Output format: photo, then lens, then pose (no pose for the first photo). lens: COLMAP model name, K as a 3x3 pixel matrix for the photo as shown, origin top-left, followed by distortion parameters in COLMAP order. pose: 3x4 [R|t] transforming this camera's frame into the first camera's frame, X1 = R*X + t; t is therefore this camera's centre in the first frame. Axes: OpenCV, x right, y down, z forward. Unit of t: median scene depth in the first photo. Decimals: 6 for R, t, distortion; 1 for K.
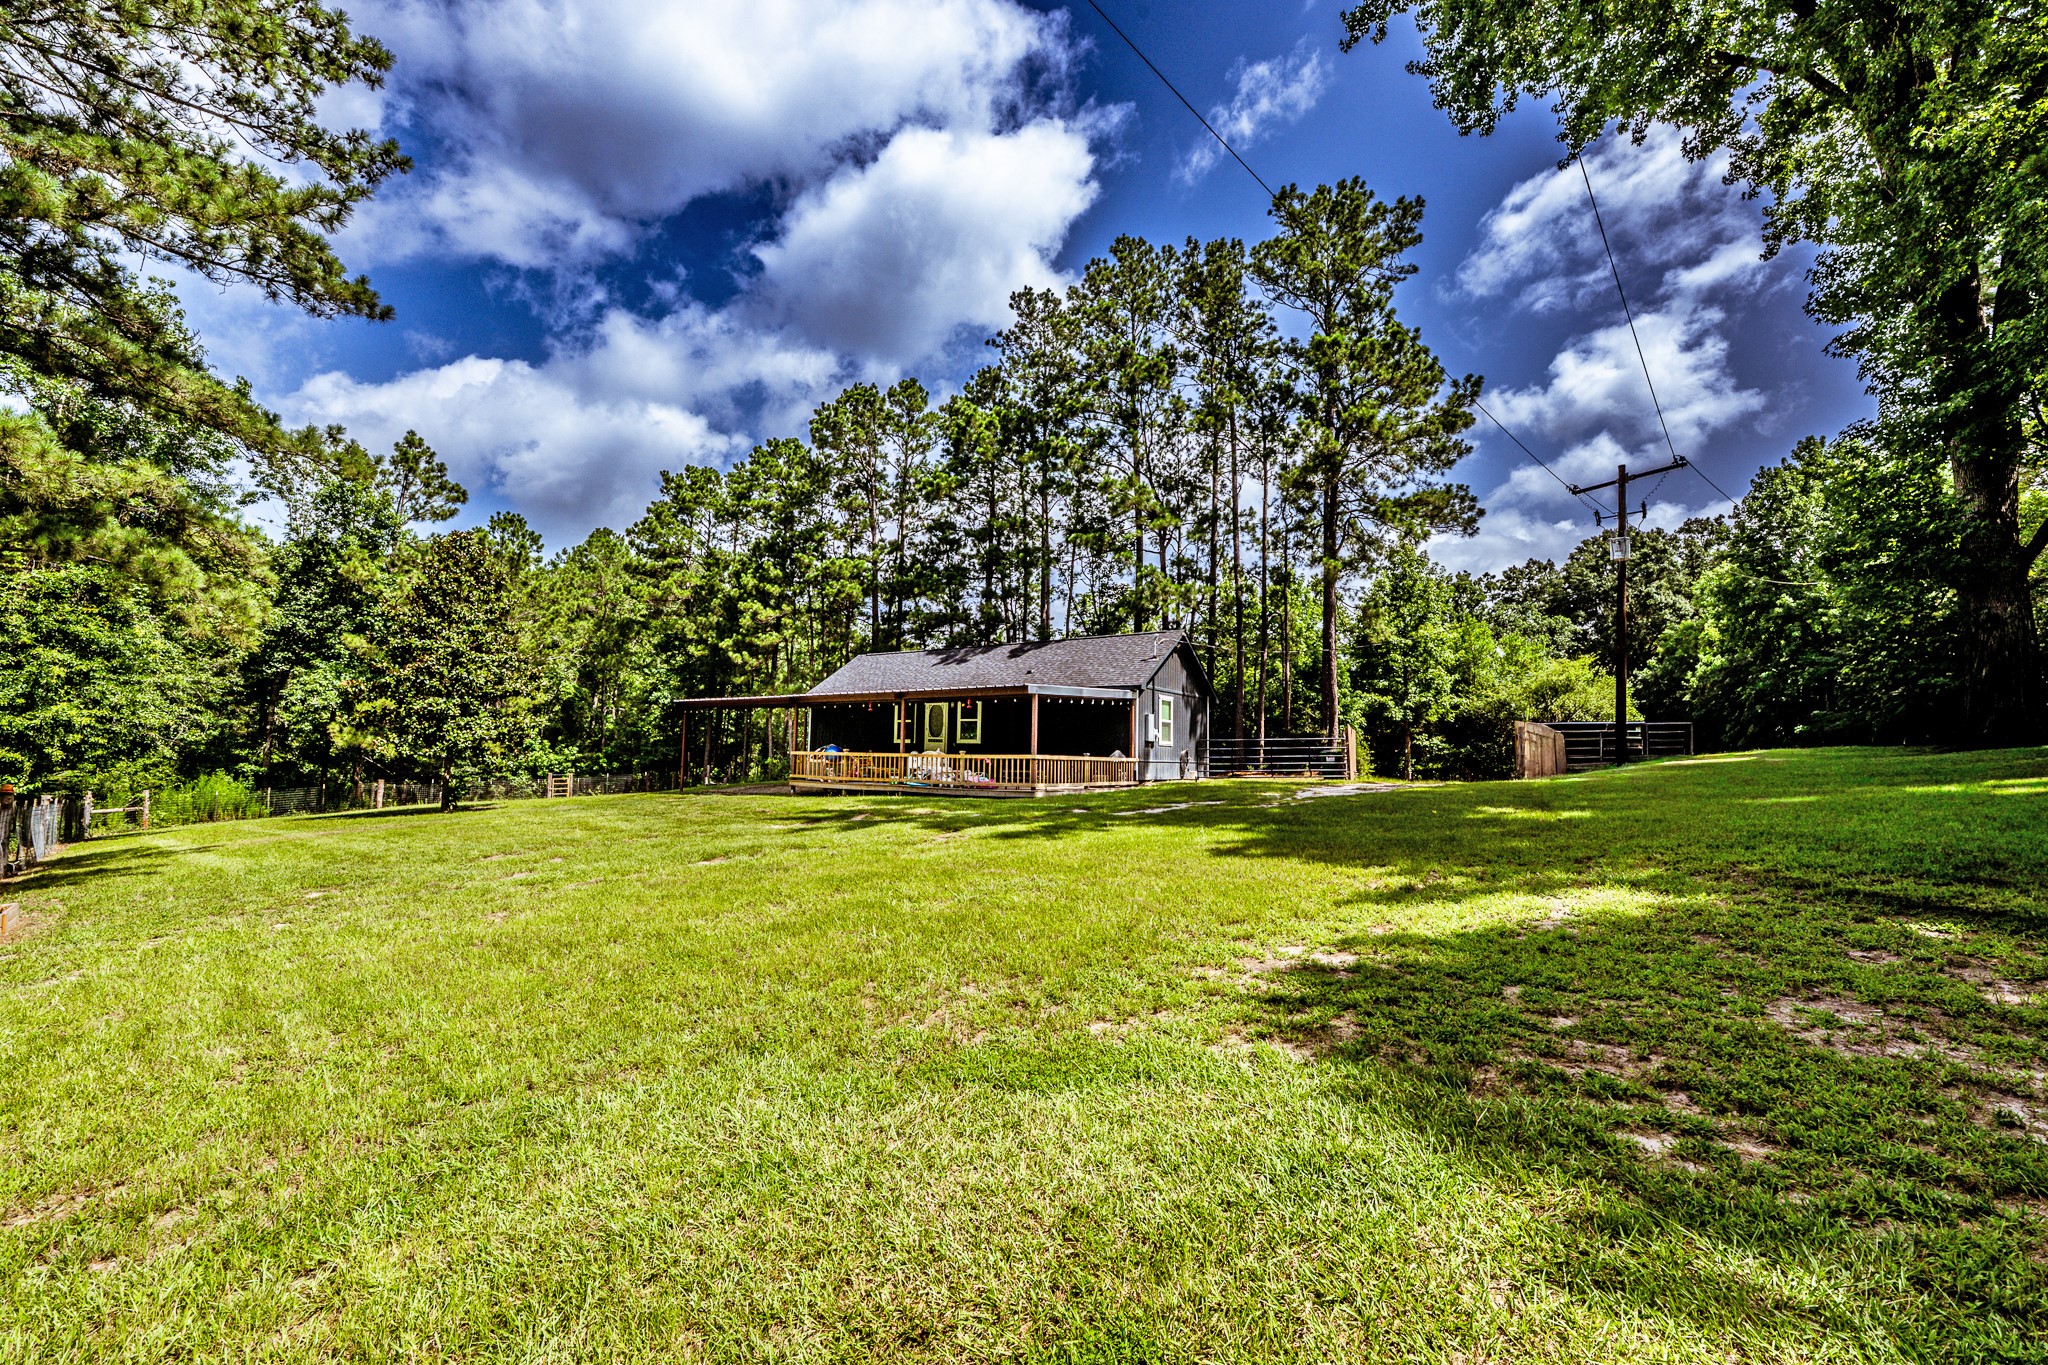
lens RADIAL K [[813.8, 0, 1019.3], [0, 813.8, 684.4], [0, 0, 1]] dist [-0.003502, 0.000501]
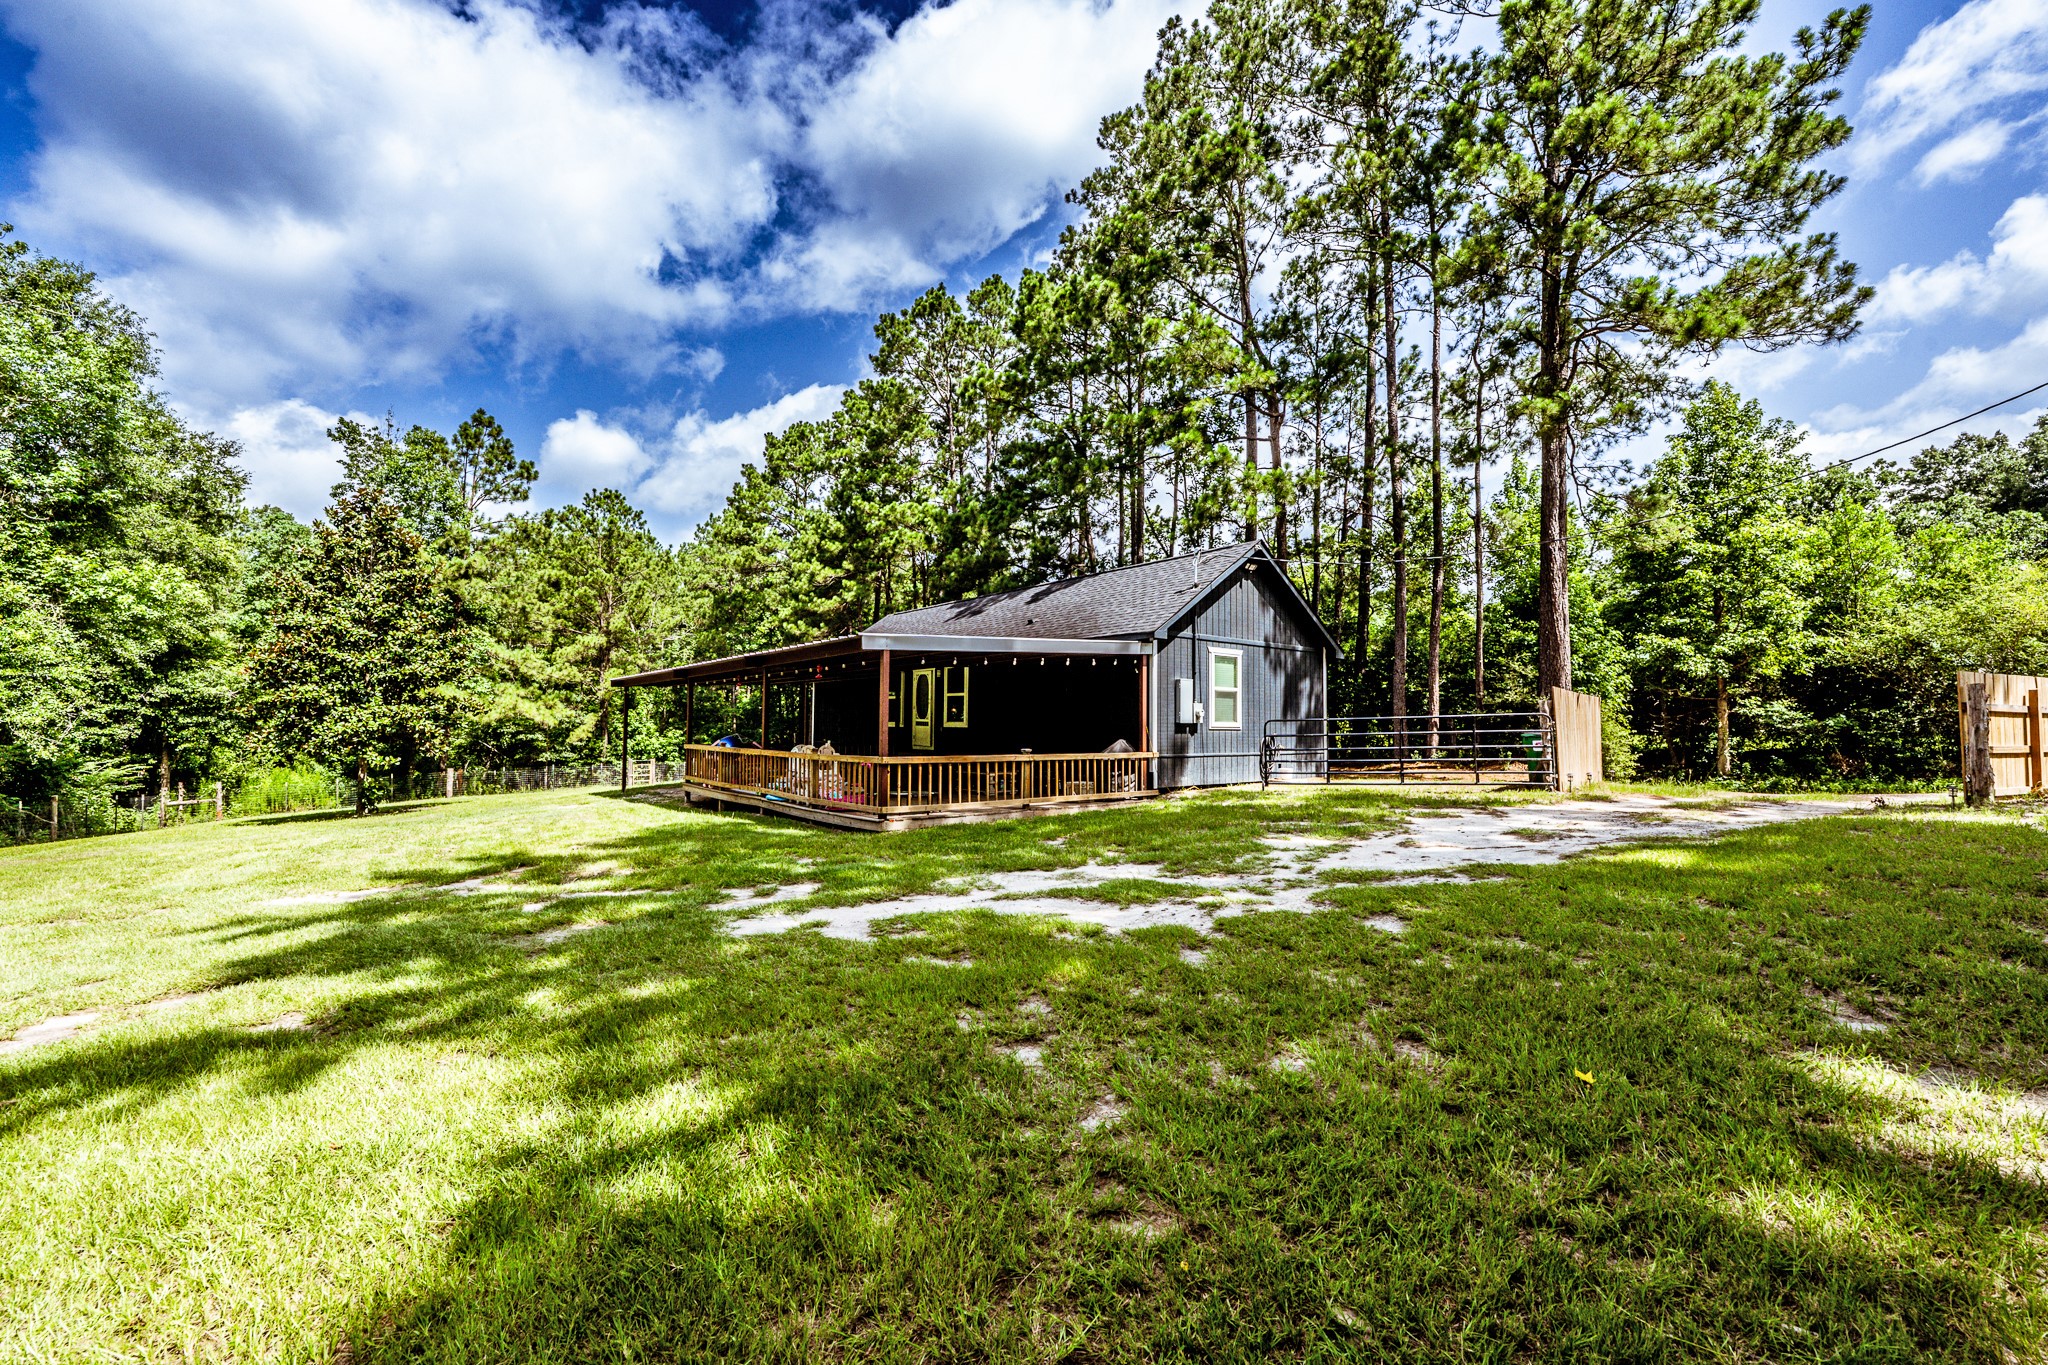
lens RADIAL K [[813.8, 0, 1022.3], [0, 813.8, 686.4], [0, 0, 1]] dist [-0.003502, 0.000501]
pose [[0.956858, -0.027026, -0.289297, 0.144088], [0.038339, 0.998703, 0.033508, 0.011016], [0.288016, -0.043154, 0.956653, 0.248381]]
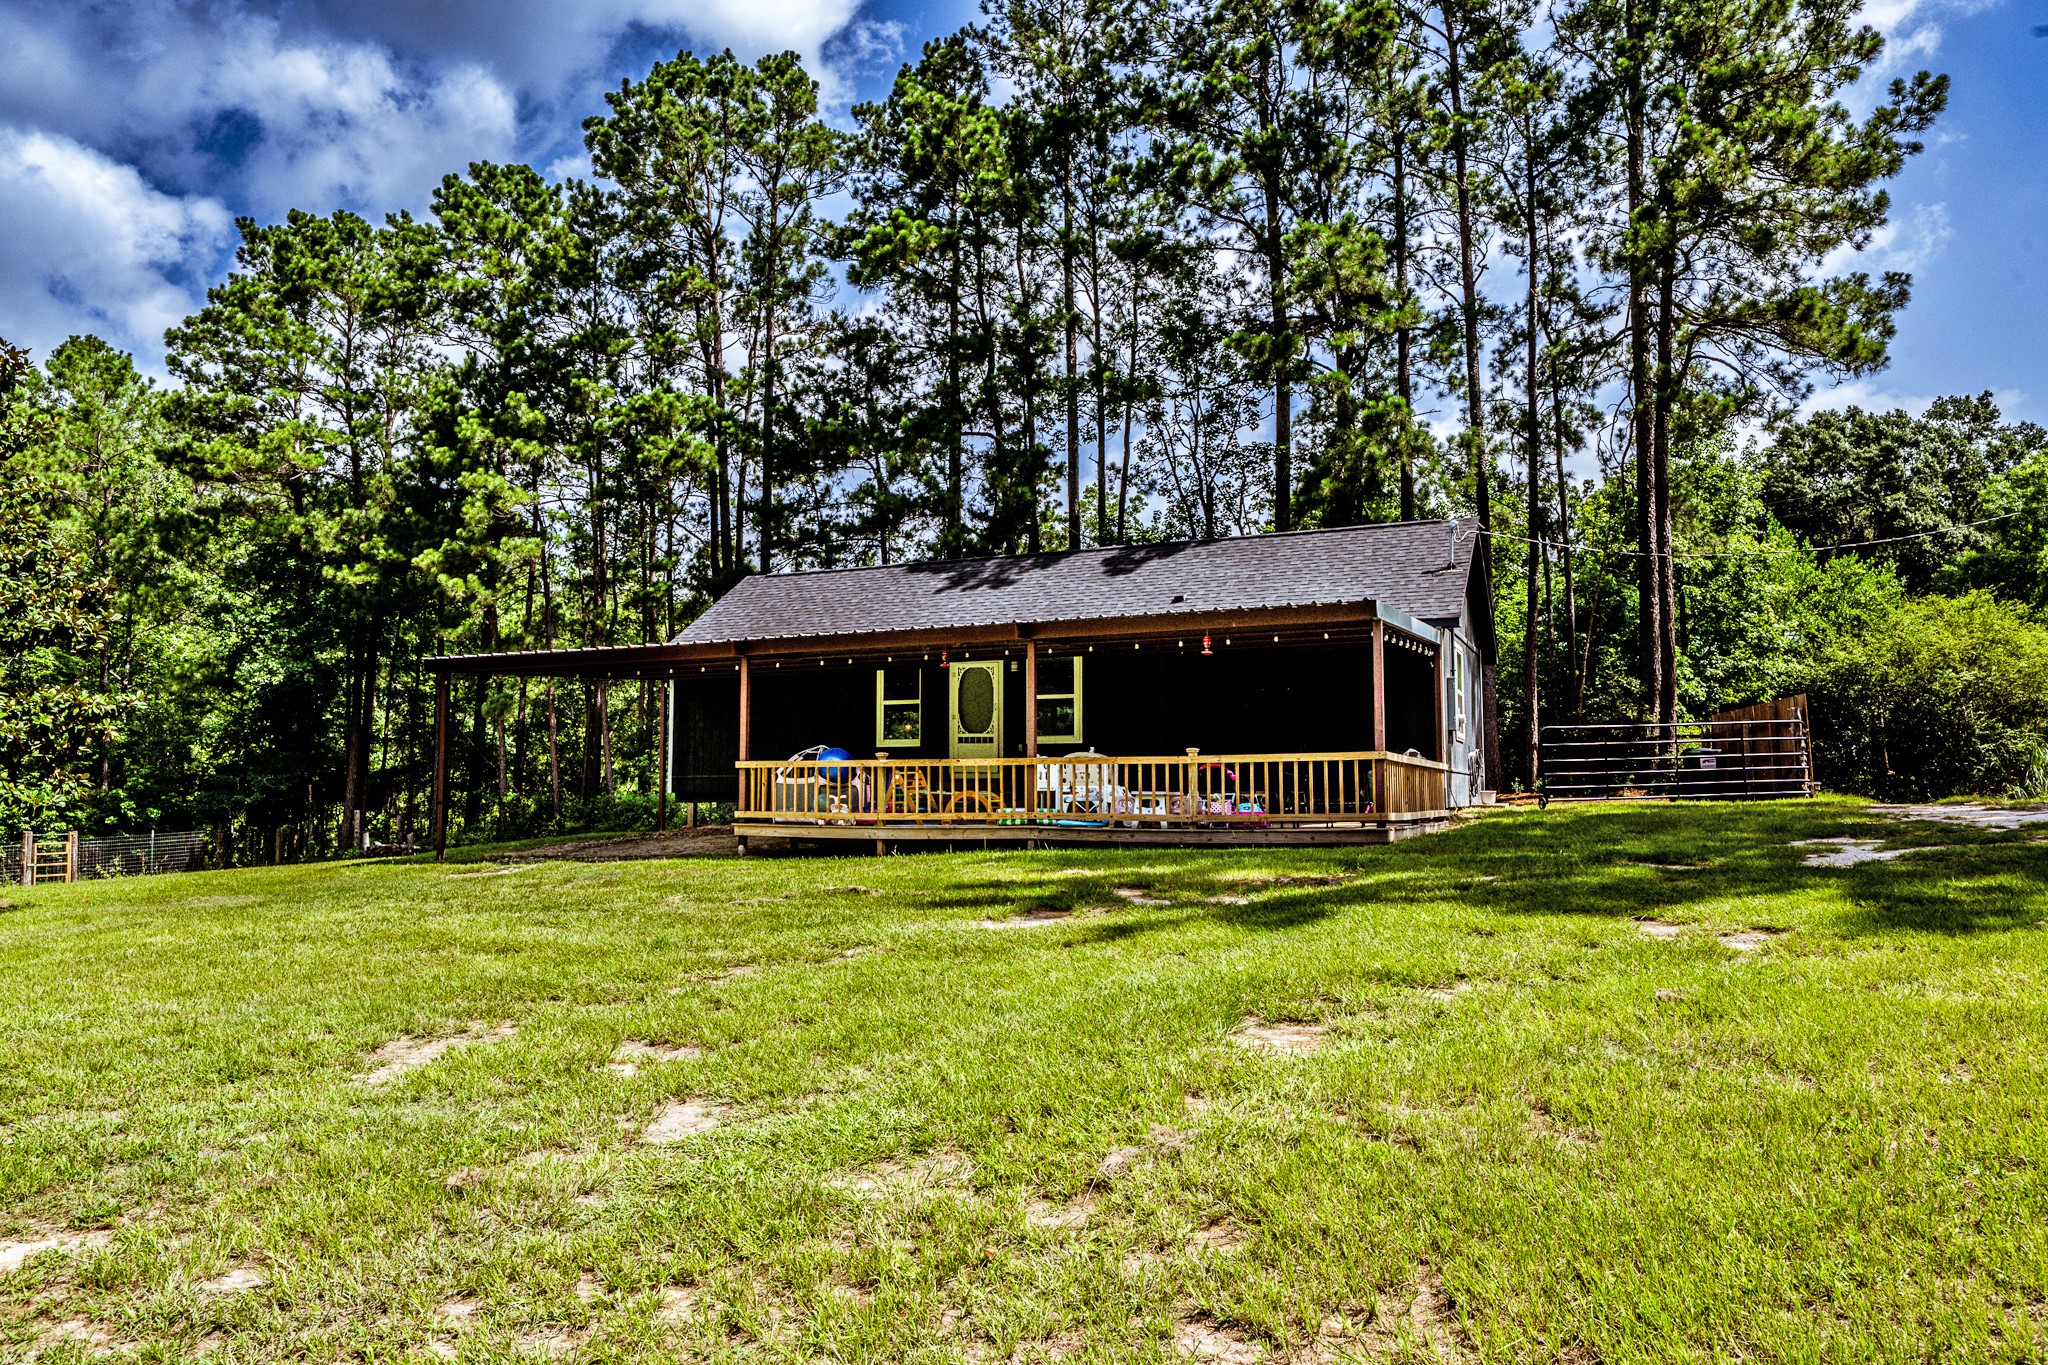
lens RADIAL K [[1370.3, 0, 1033.7], [0, 1370.3, 685.2], [0, 0, 1]] dist [-0.008665, -0.000574]
pose [[0.983920, -0.006054, 0.178509, -0.161377], [0.004150, 0.999930, 0.011039, 0.020053], [-0.178563, -0.010121, 0.983876, 0.134839]]
